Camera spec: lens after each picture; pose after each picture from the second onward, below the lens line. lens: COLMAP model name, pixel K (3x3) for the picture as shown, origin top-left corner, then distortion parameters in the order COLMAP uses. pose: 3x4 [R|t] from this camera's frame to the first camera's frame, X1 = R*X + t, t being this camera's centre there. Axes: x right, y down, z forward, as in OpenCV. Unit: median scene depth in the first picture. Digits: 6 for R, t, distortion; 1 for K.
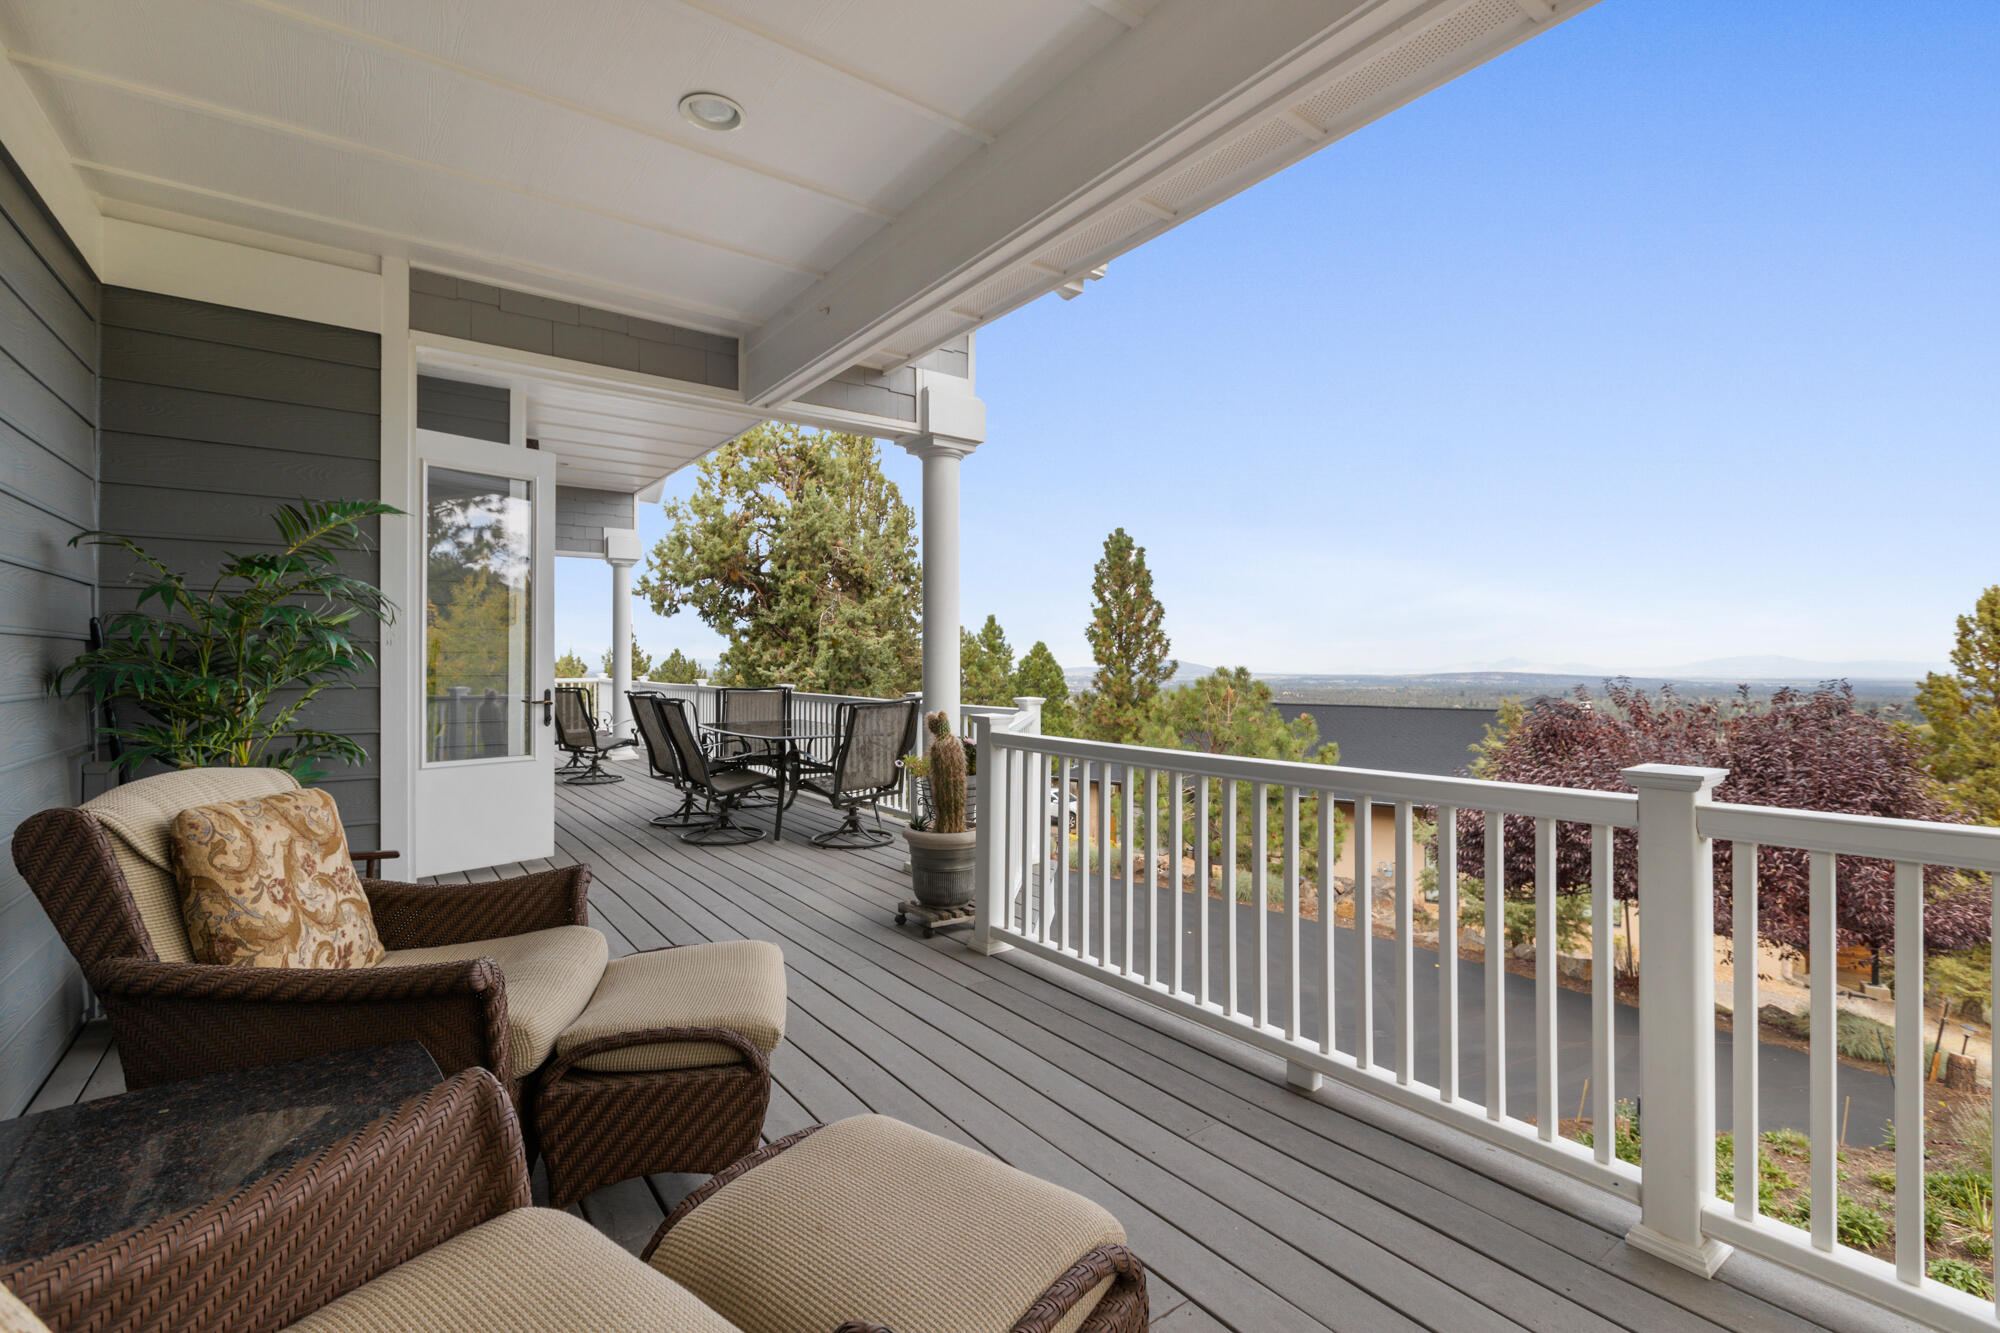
lens RADIAL K [[917.2, 0, 996.1], [0, 917.2, 663.0], [0, 0, 1]] dist [0.003211, 0.000201]
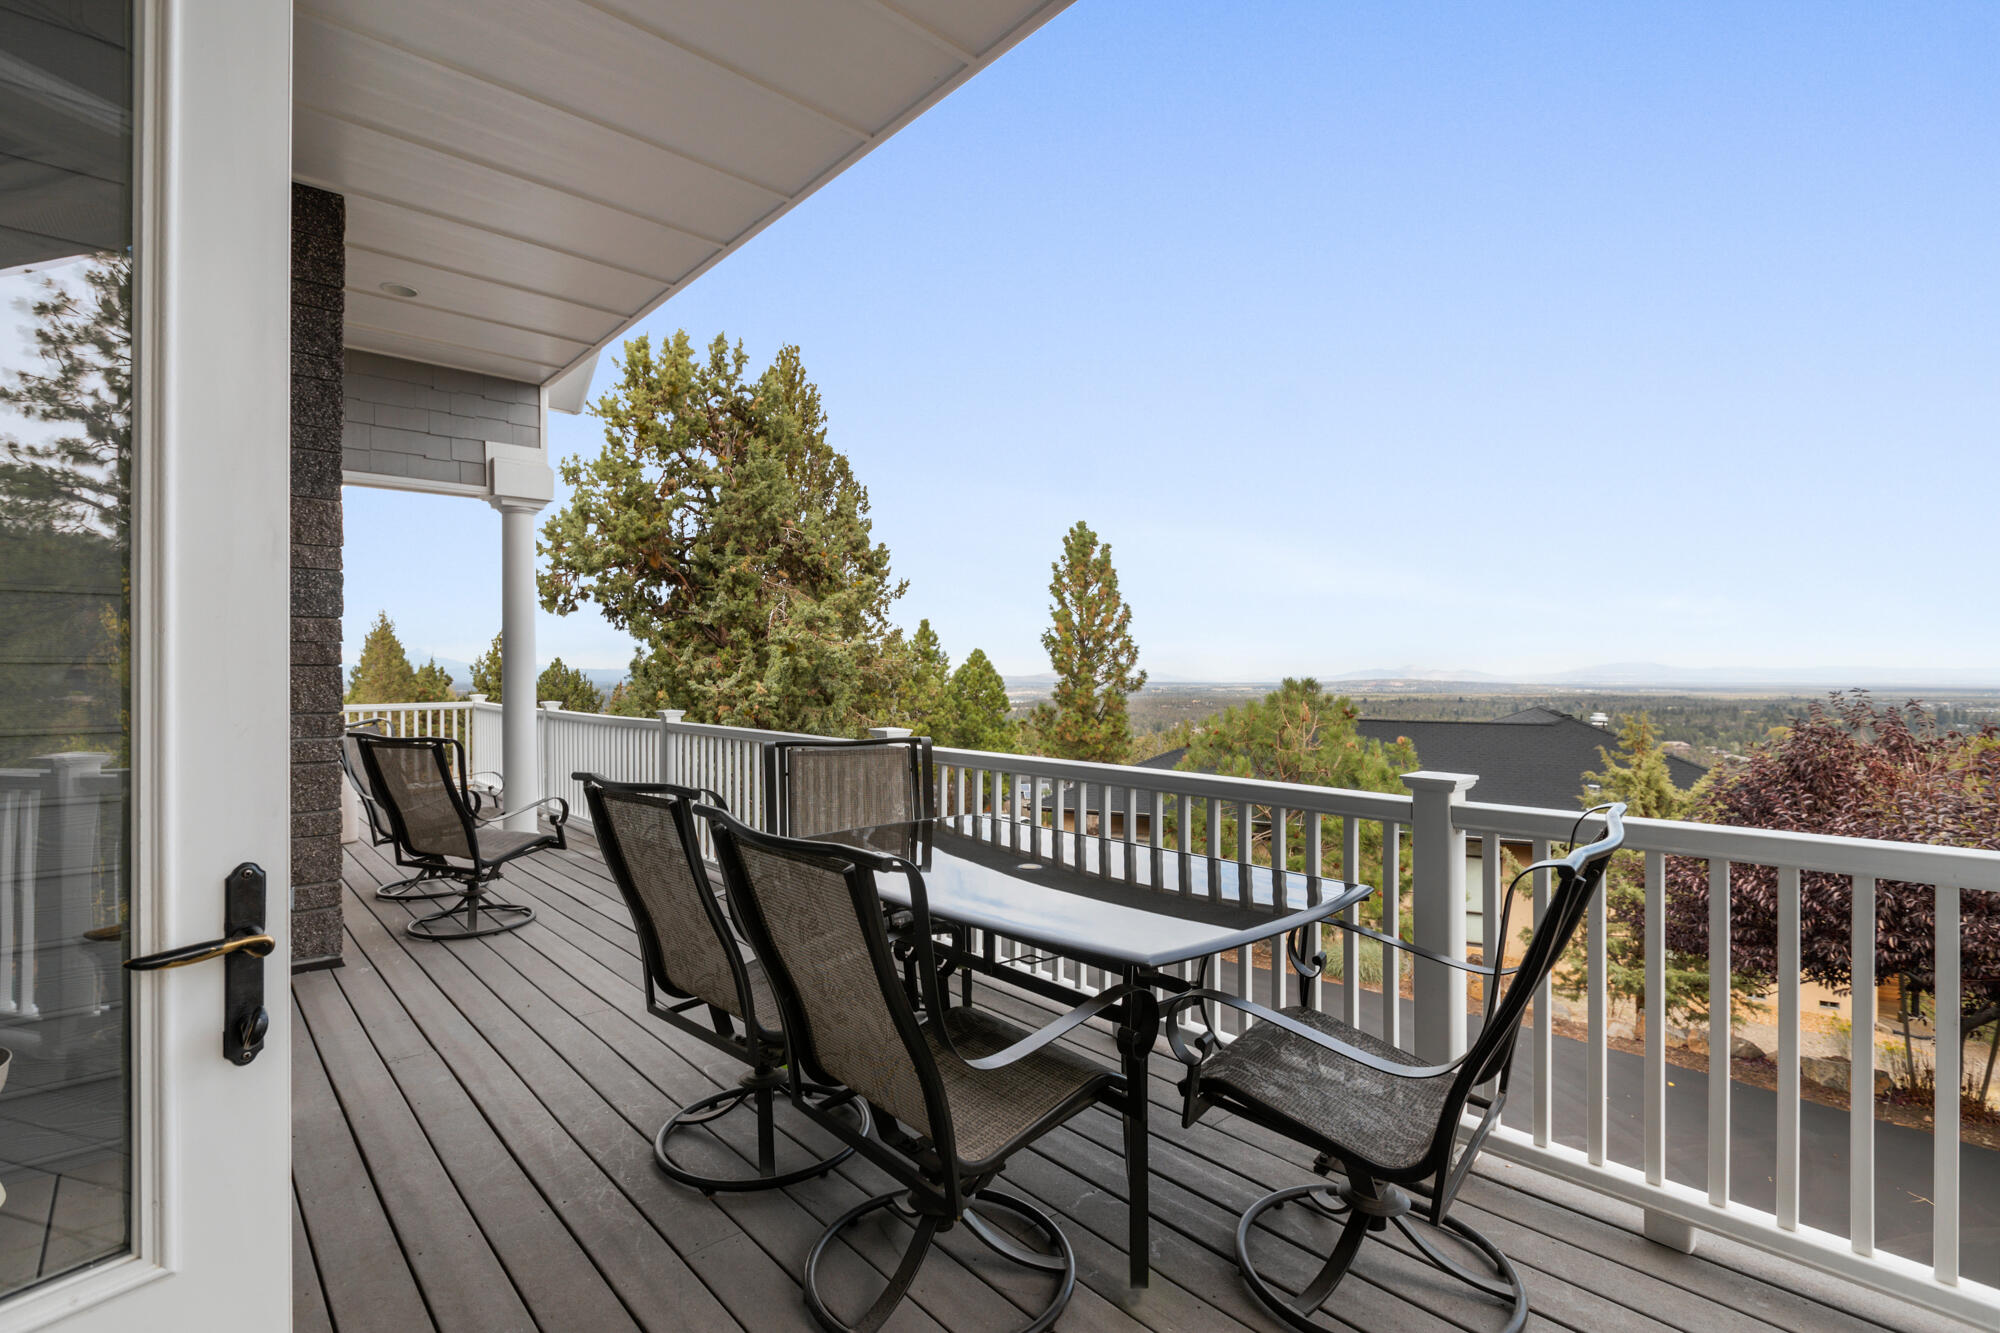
lens RADIAL K [[955.0, 0, 1005.2], [0, 955.0, 666.3], [0, 0, 1]] dist [0.002441, 0.000284]
pose [[0.994379, -0.002330, 0.105853, -0.072899], [0.002945, 0.999980, -0.005653, -0.001926], [-0.105838, 0.005933, 0.994366, 0.161865]]
